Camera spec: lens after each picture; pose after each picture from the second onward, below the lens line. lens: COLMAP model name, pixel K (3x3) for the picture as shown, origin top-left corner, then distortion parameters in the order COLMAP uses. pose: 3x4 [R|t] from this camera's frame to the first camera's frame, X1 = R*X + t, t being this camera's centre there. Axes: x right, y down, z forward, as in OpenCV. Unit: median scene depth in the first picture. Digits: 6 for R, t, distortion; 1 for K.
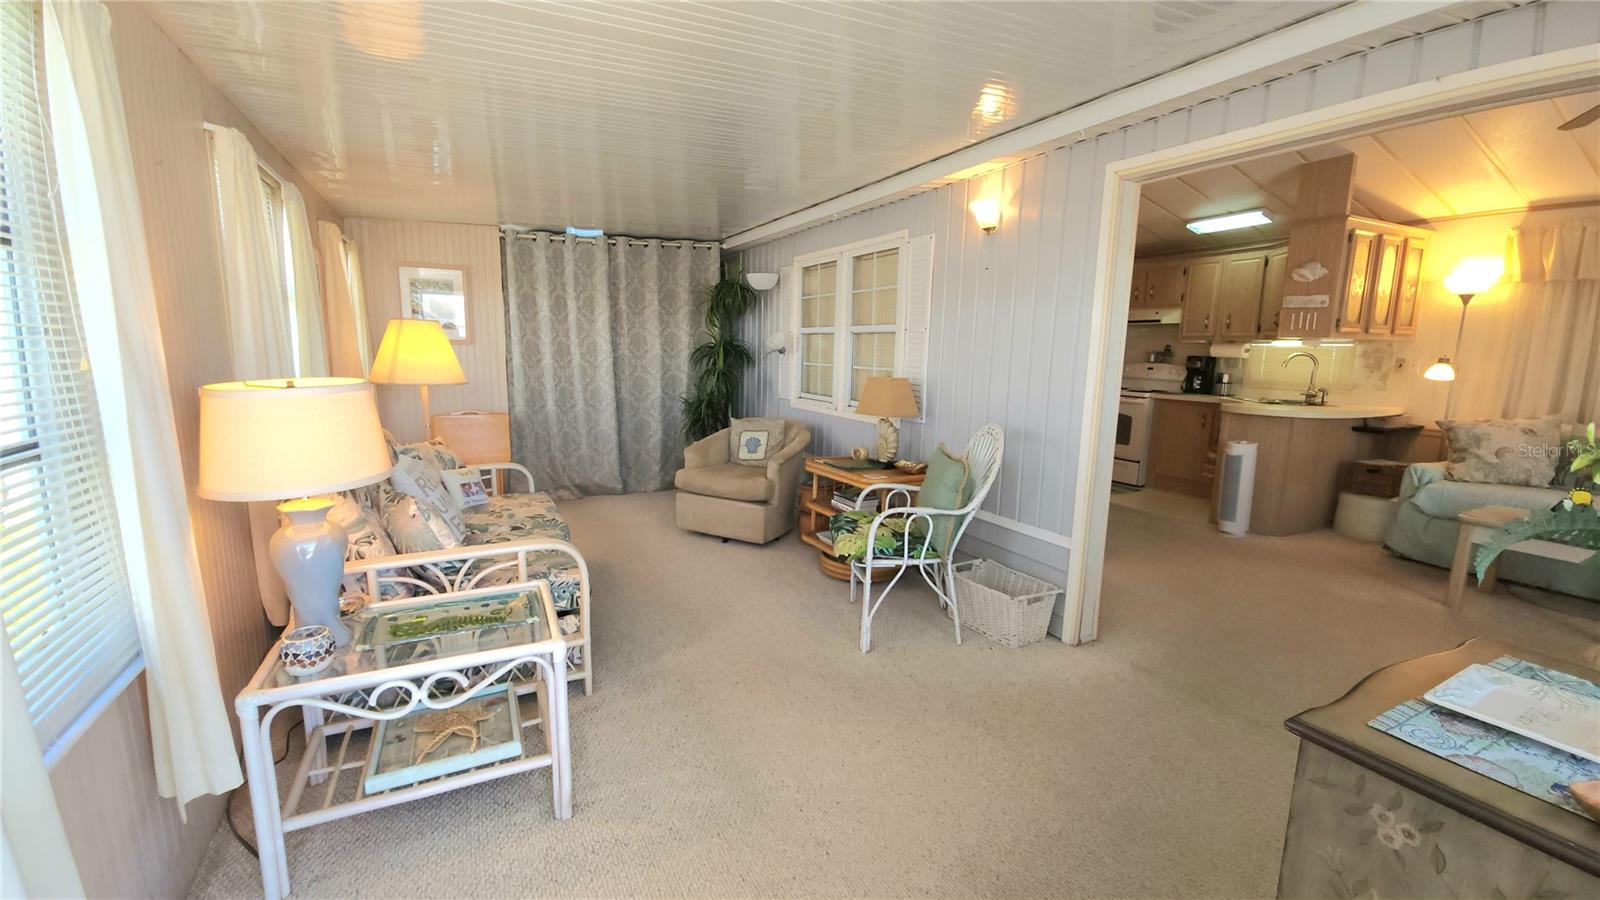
lens RADIAL K [[654.7, 0, 798.9], [0, 654.7, 454.1], [0, 0, 1]] dist [0.007801, -0.007829]
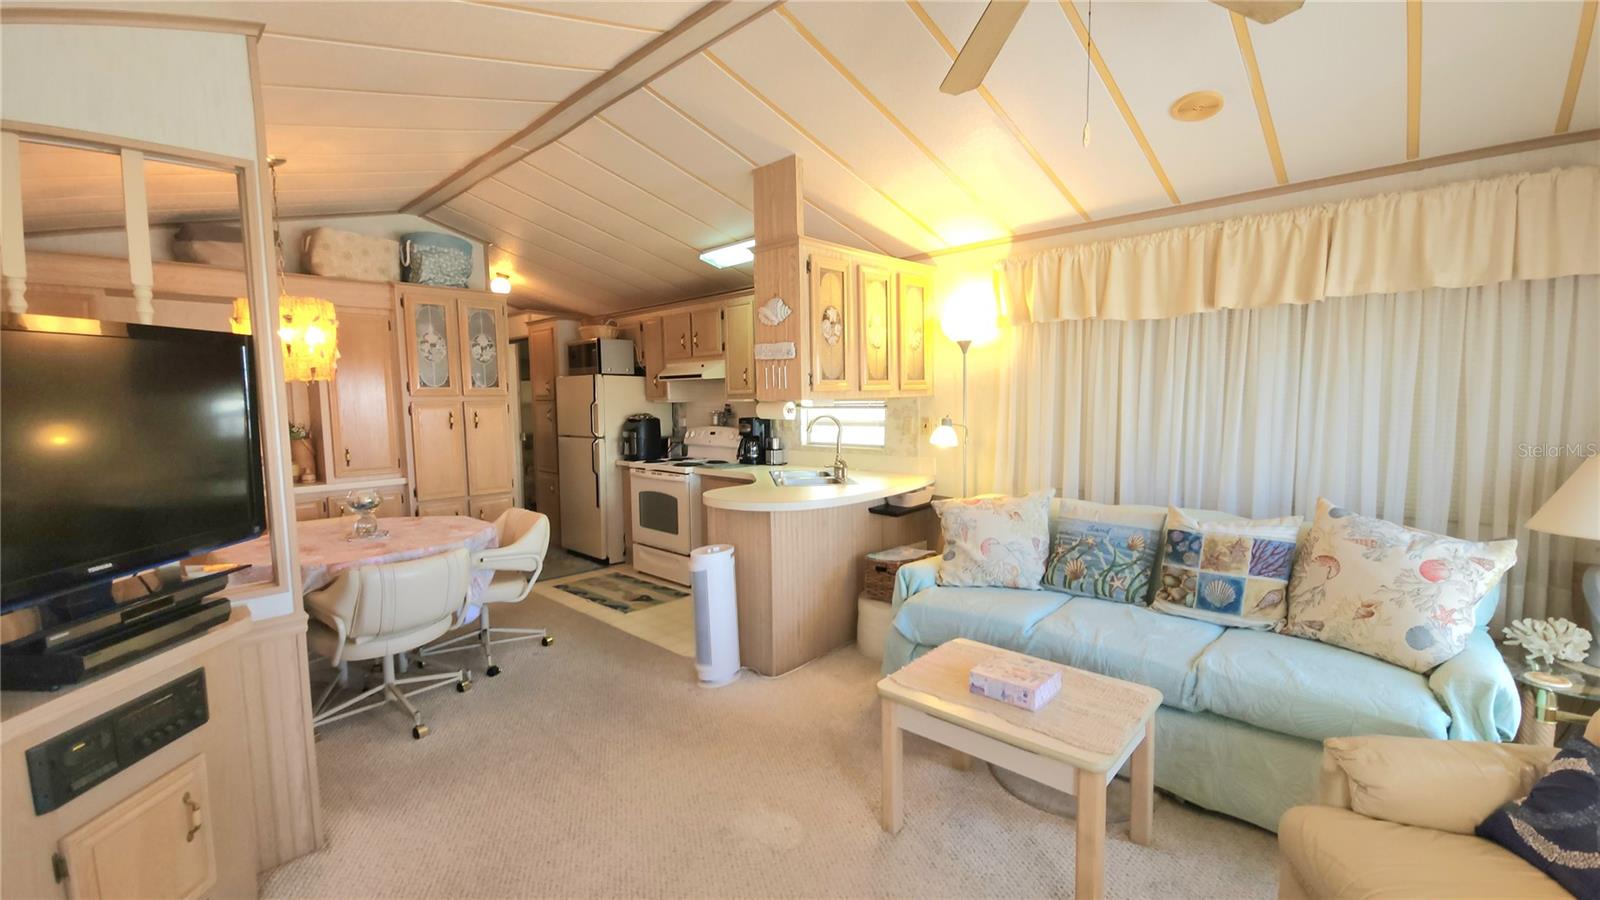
lens RADIAL K [[654.7, 0, 801.1], [0, 654.7, 455.4], [0, 0, 1]] dist [0.007801, -0.007829]
pose [[0.940795, -0.060745, 0.333490, 0.530114], [0.084383, 0.994811, -0.056845, -0.069230], [-0.328306, 0.081620, 0.941038, 0.294122]]
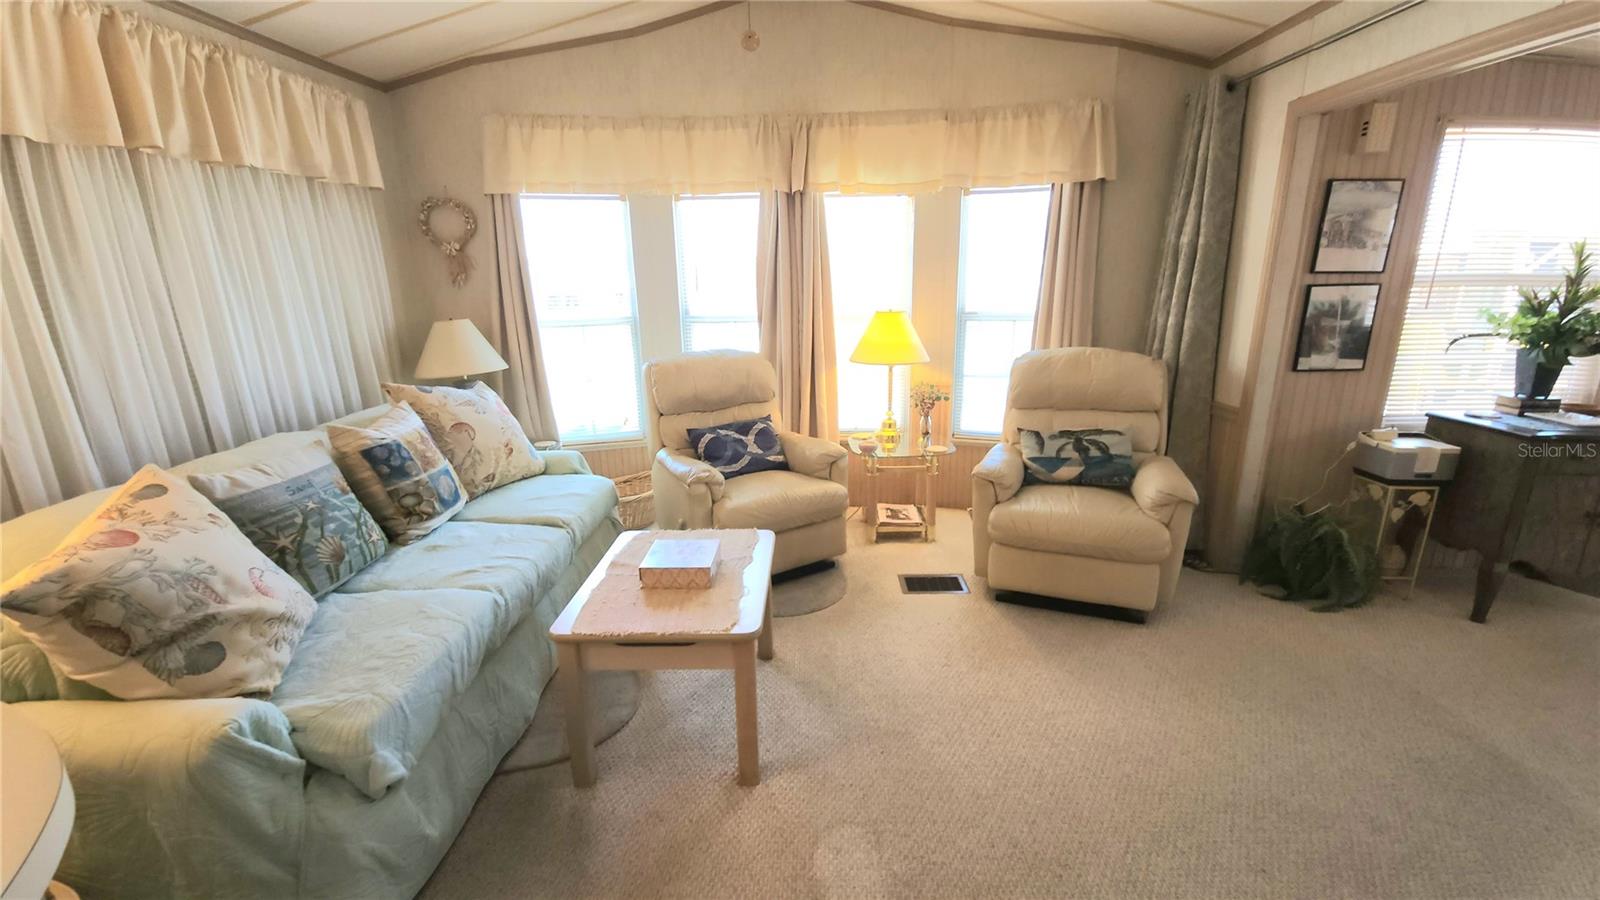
lens RADIAL K [[654.7, 0, 800.9], [0, 654.7, 455.7], [0, 0, 1]] dist [0.007801, -0.007829]
pose [[-0.875440, -0.128694, 0.465878, 0.540687], [0.081413, 0.910862, 0.404601, -0.166902], [-0.476420, 0.392132, -0.786928, 0.950488]]
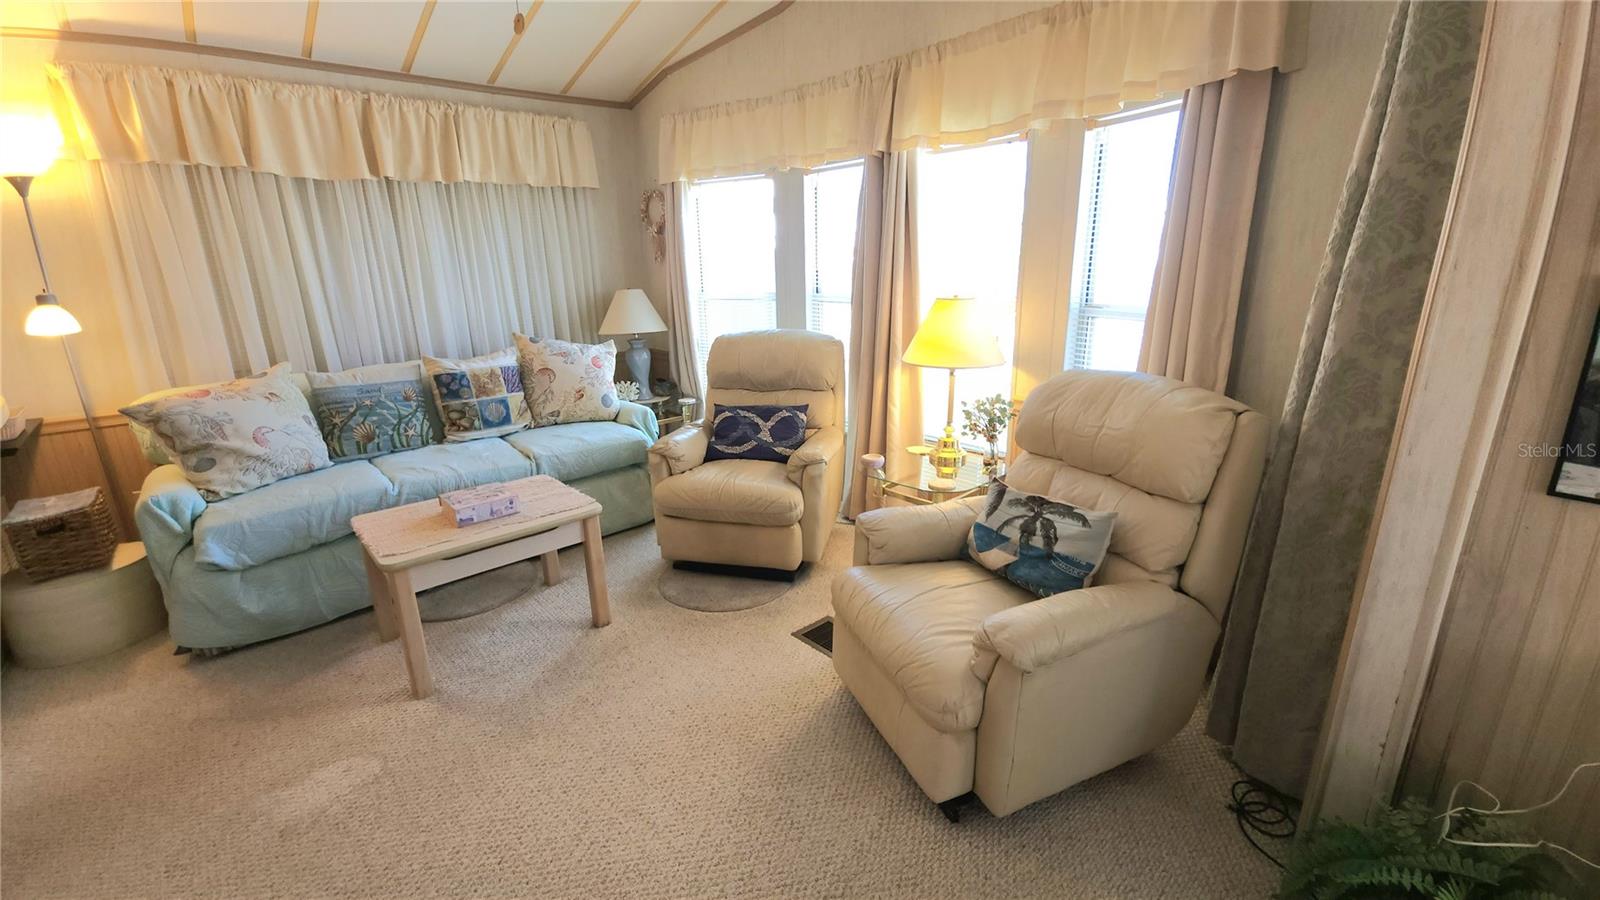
lens RADIAL K [[654.7, 0, 800.9], [0, 654.7, 454.7], [0, 0, 1]] dist [0.007801, -0.007829]
pose [[-0.250297, -0.284132, 0.925538, 0.282823], [0.170325, 0.928135, 0.330991, -0.092930], [-0.953069, 0.240489, -0.183915, 0.520499]]
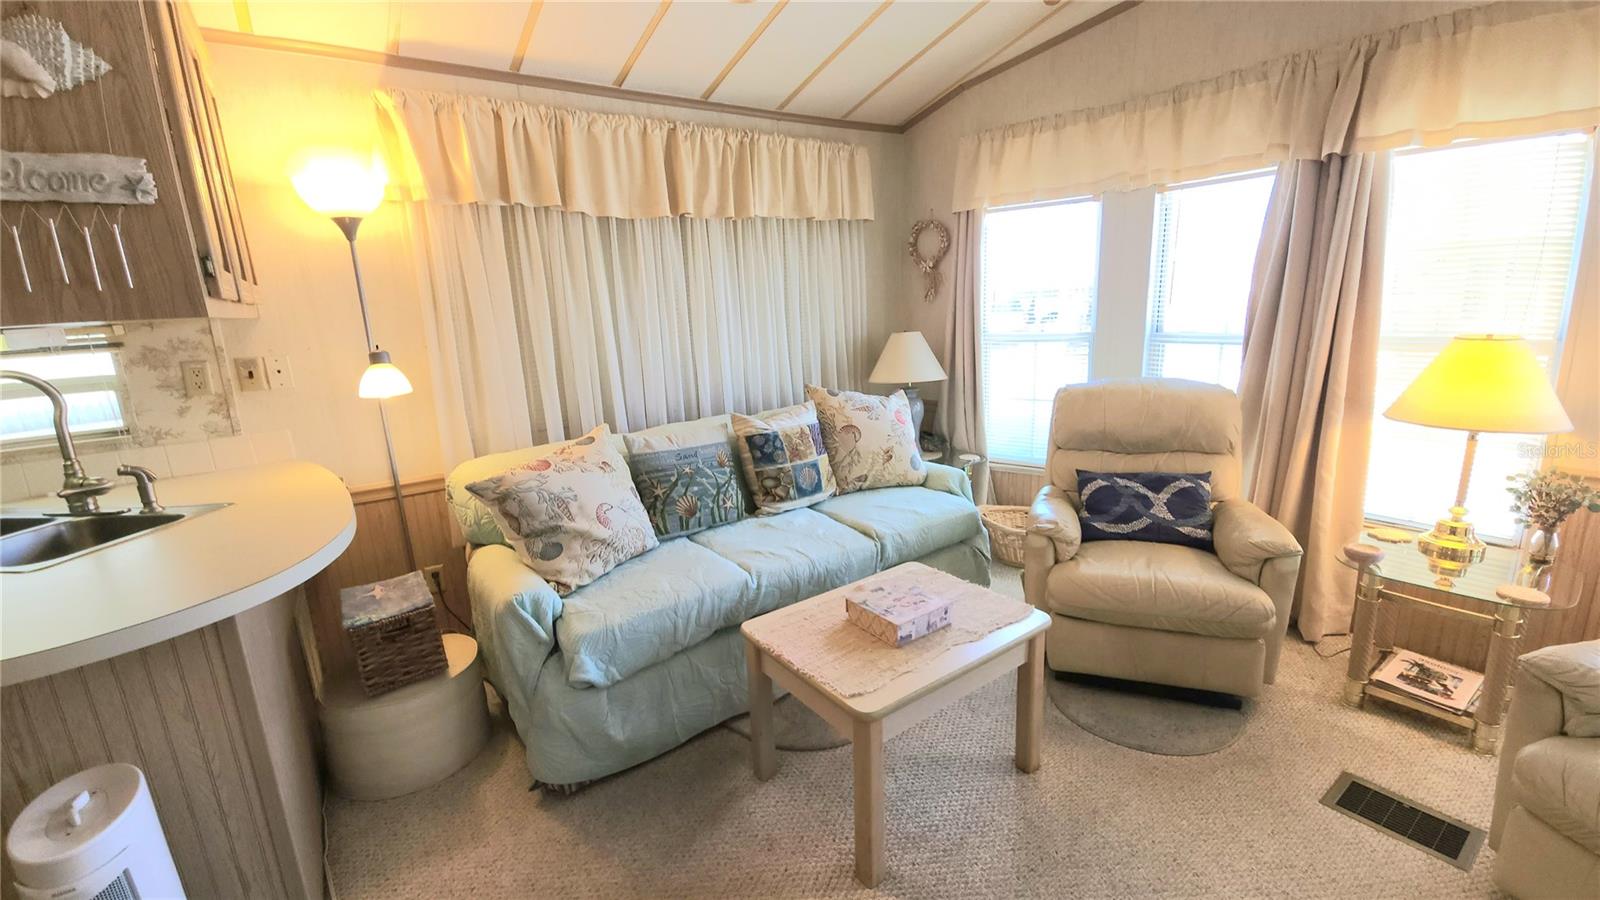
lens RADIAL K [[654.7, 0, 799.4], [0, 654.7, 455.8], [0, 0, 1]] dist [0.007801, -0.007829]
pose [[-0.143074, -0.236834, 0.960957, 0.454651], [0.199267, 0.944170, 0.262365, -0.136189], [-0.969444, 0.229025, -0.087893, 0.744857]]
